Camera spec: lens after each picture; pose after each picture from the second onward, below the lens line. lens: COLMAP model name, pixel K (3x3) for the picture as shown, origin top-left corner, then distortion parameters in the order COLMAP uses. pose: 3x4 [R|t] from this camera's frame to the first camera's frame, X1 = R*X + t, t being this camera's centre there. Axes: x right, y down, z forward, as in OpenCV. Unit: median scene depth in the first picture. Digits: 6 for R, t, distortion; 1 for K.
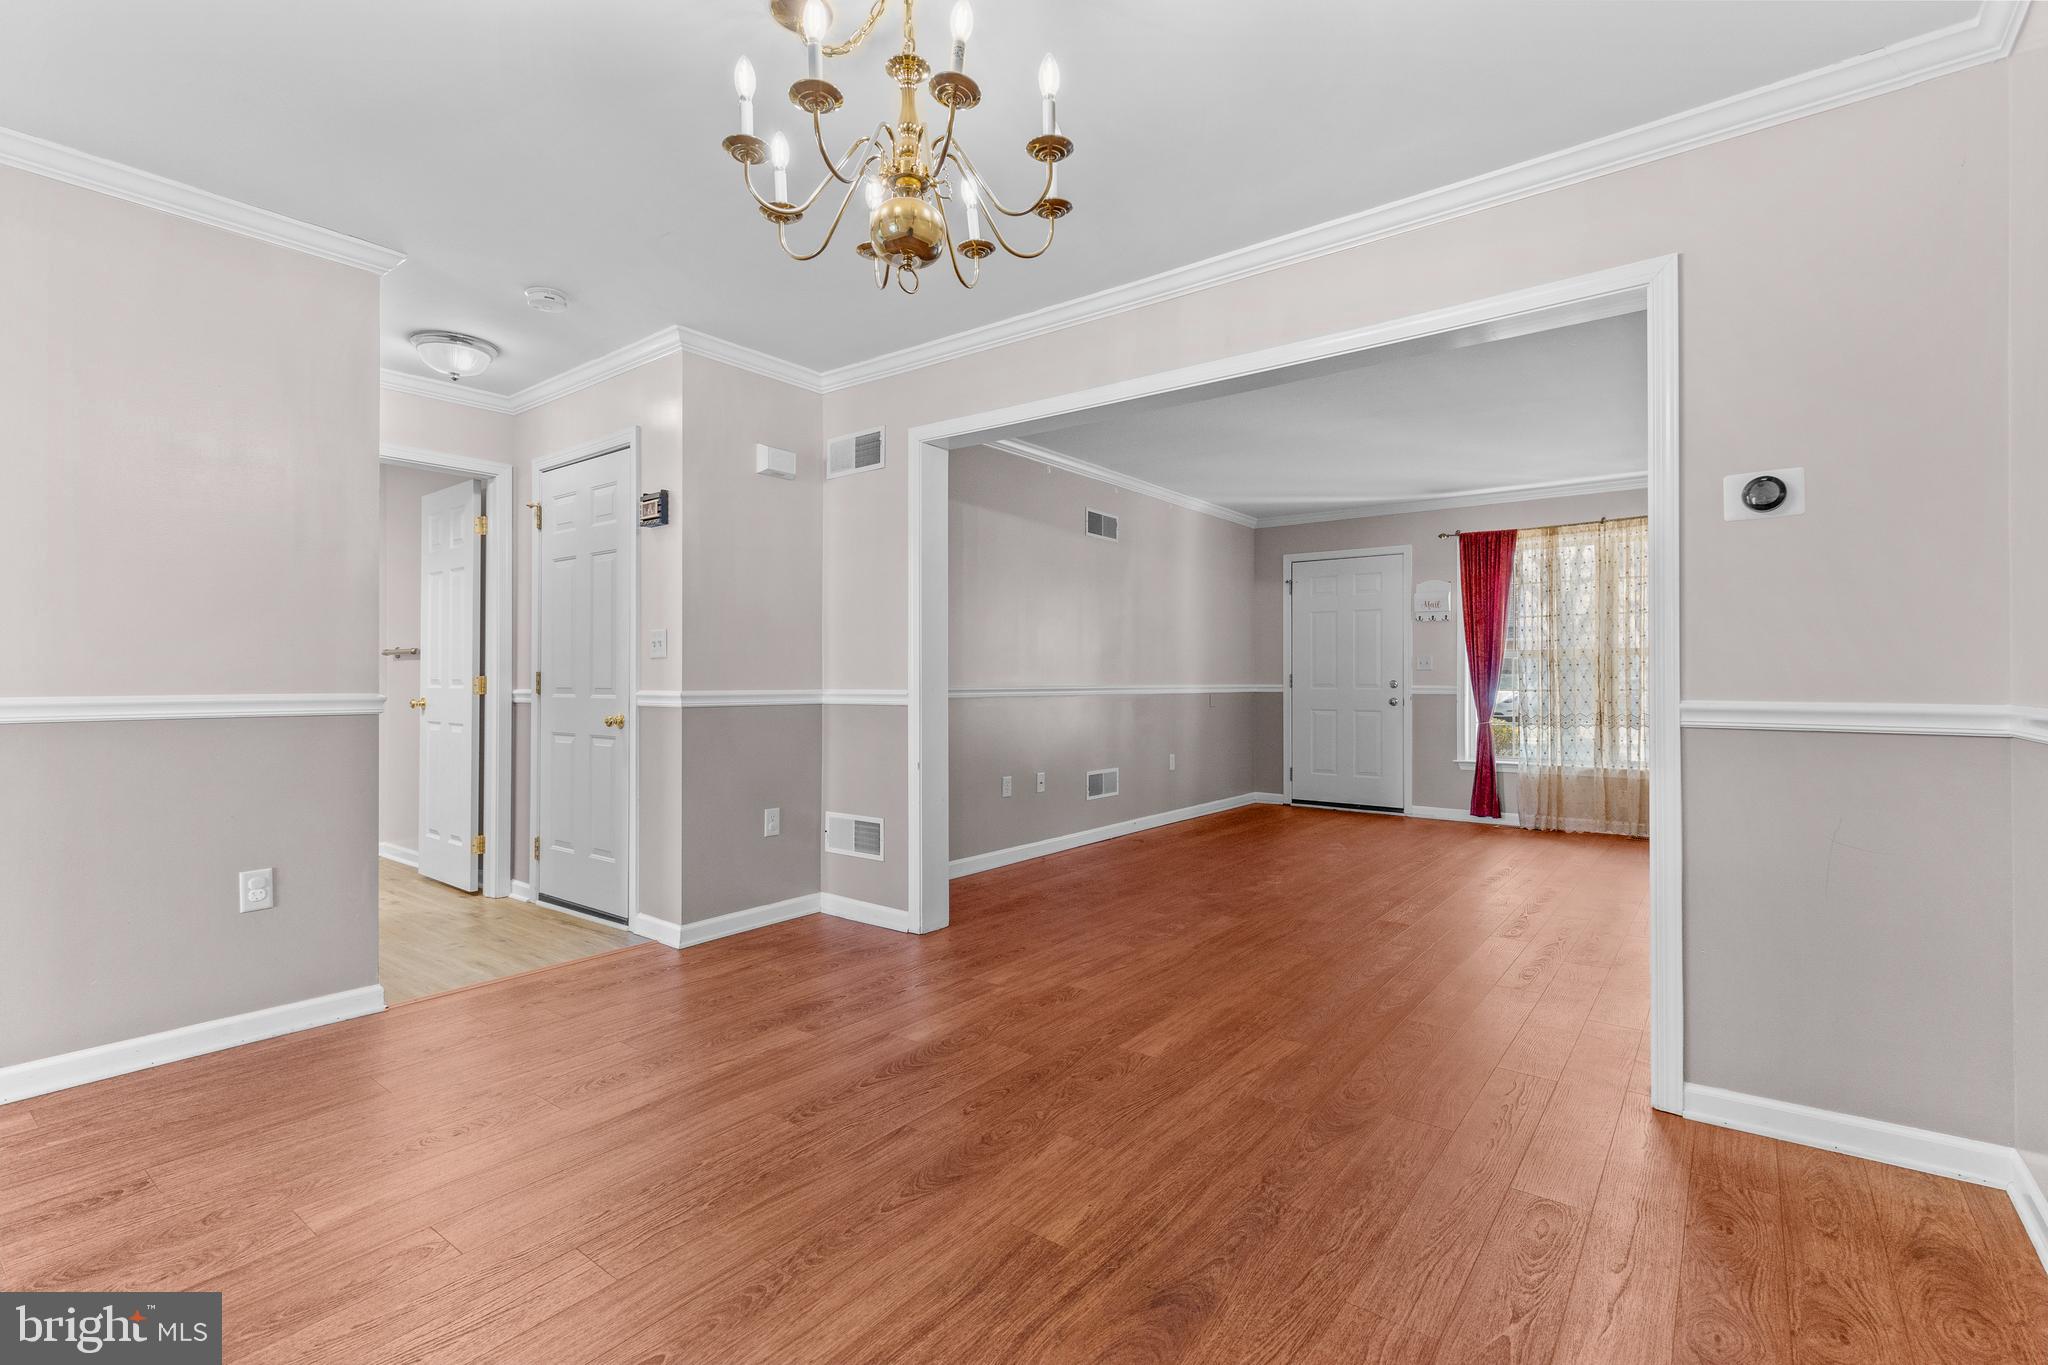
lens RADIAL K [[926.8, 0, 1035.6], [0, 926.8, 674.9], [0, 0, 1]] dist [0.011986, -0.003201]
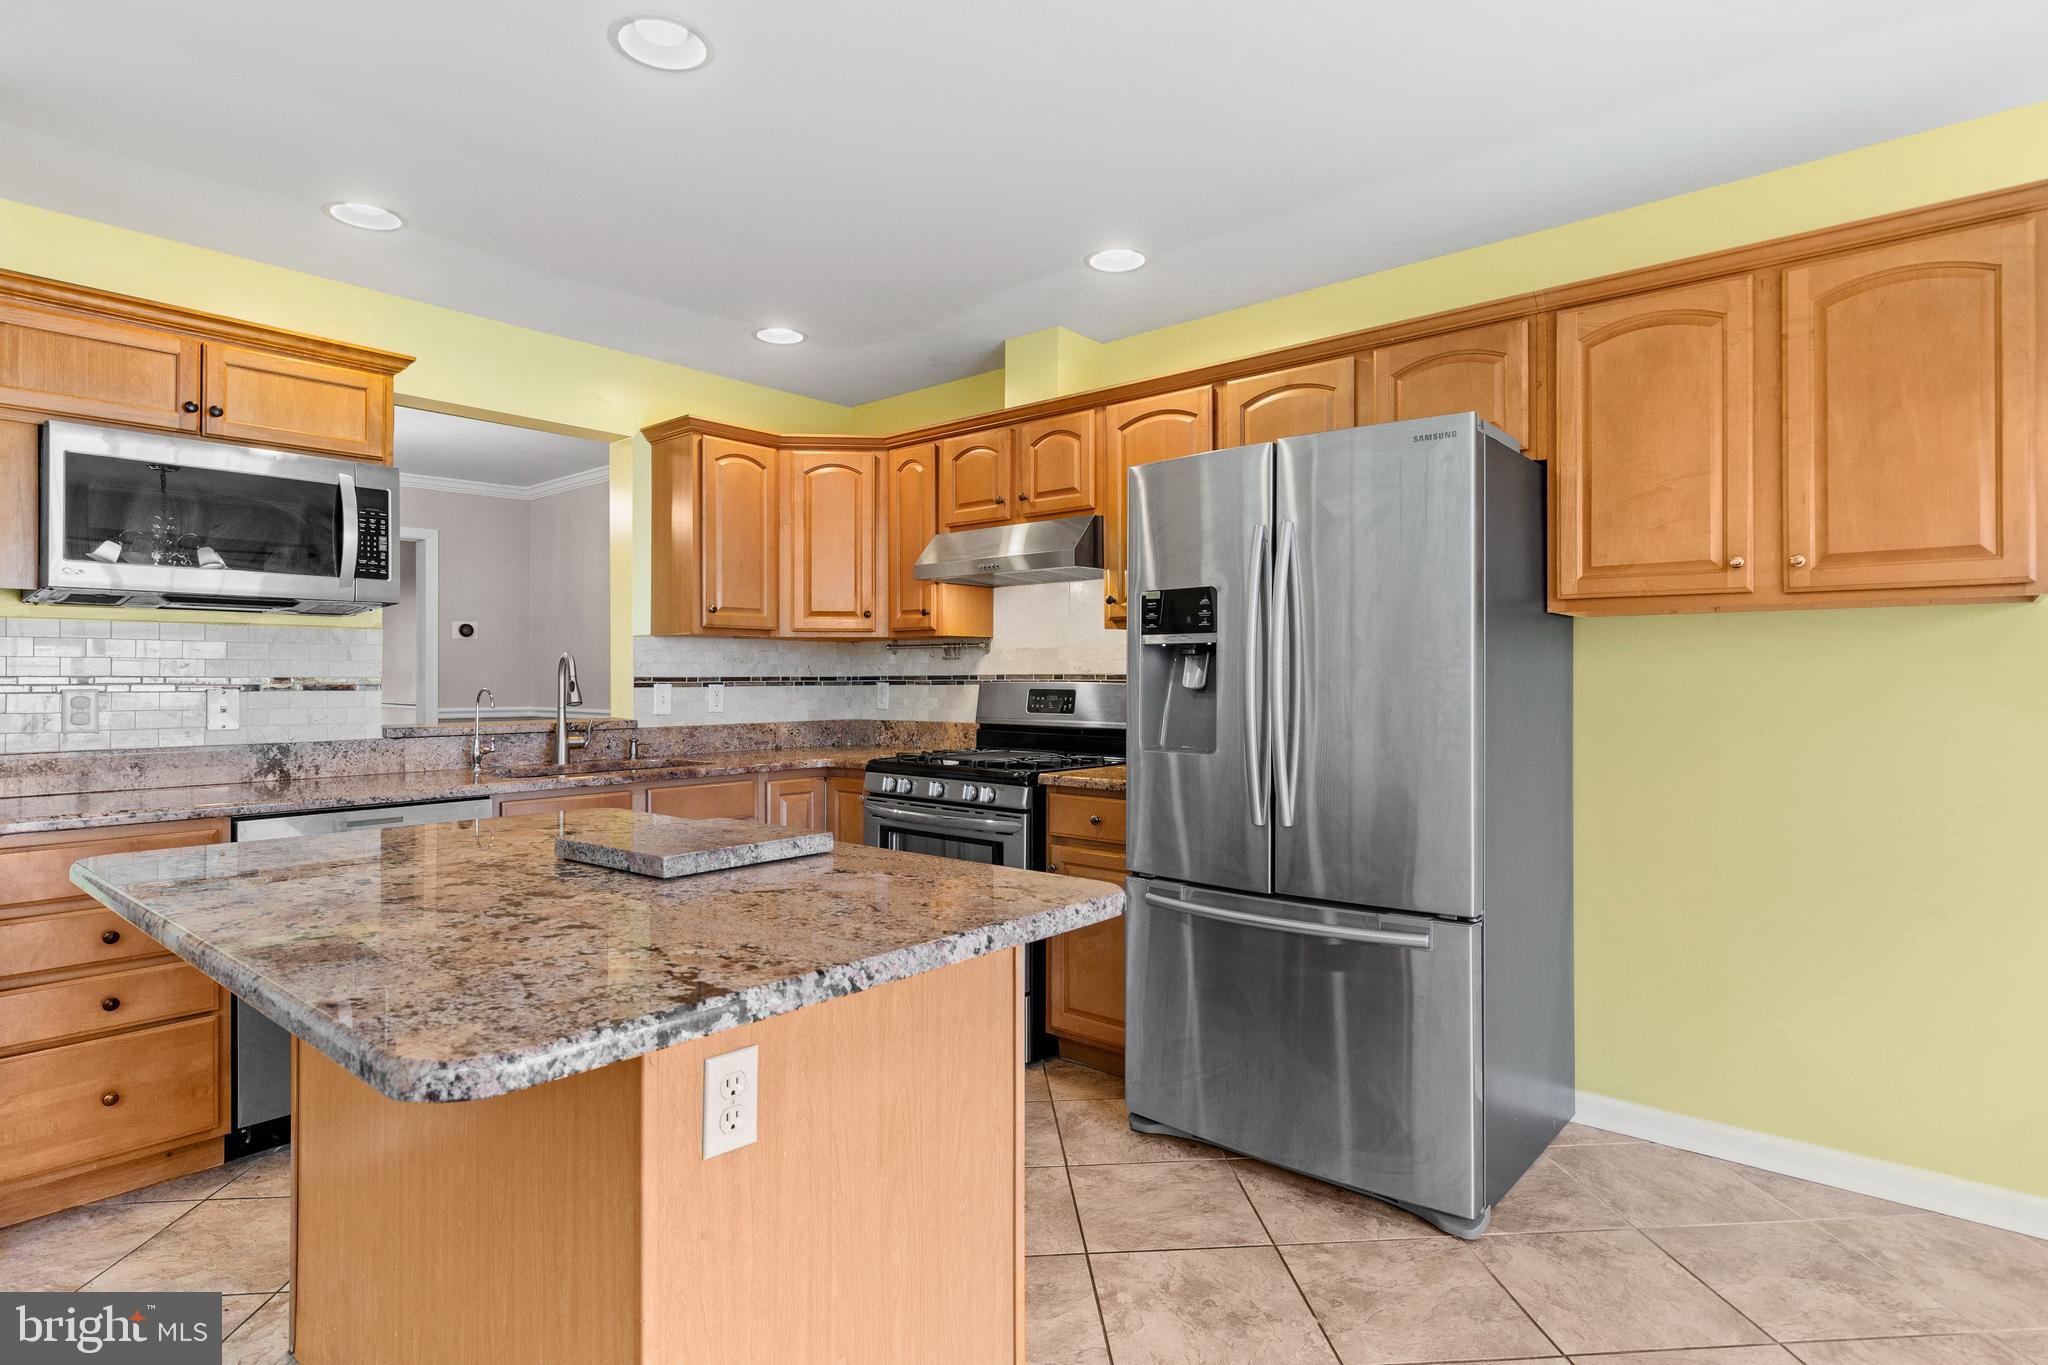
lens RADIAL K [[1060.8, 0, 1034.3], [0, 1060.8, 670.0], [0, 0, 1]] dist [-0.002766, 0.001741]
pose [[0.061871, 0.004800, 0.998073, -0.673496], [-0.003196, 0.999984, -0.004611, -0.022612], [-0.998079, -0.002904, 0.061885, -0.253712]]
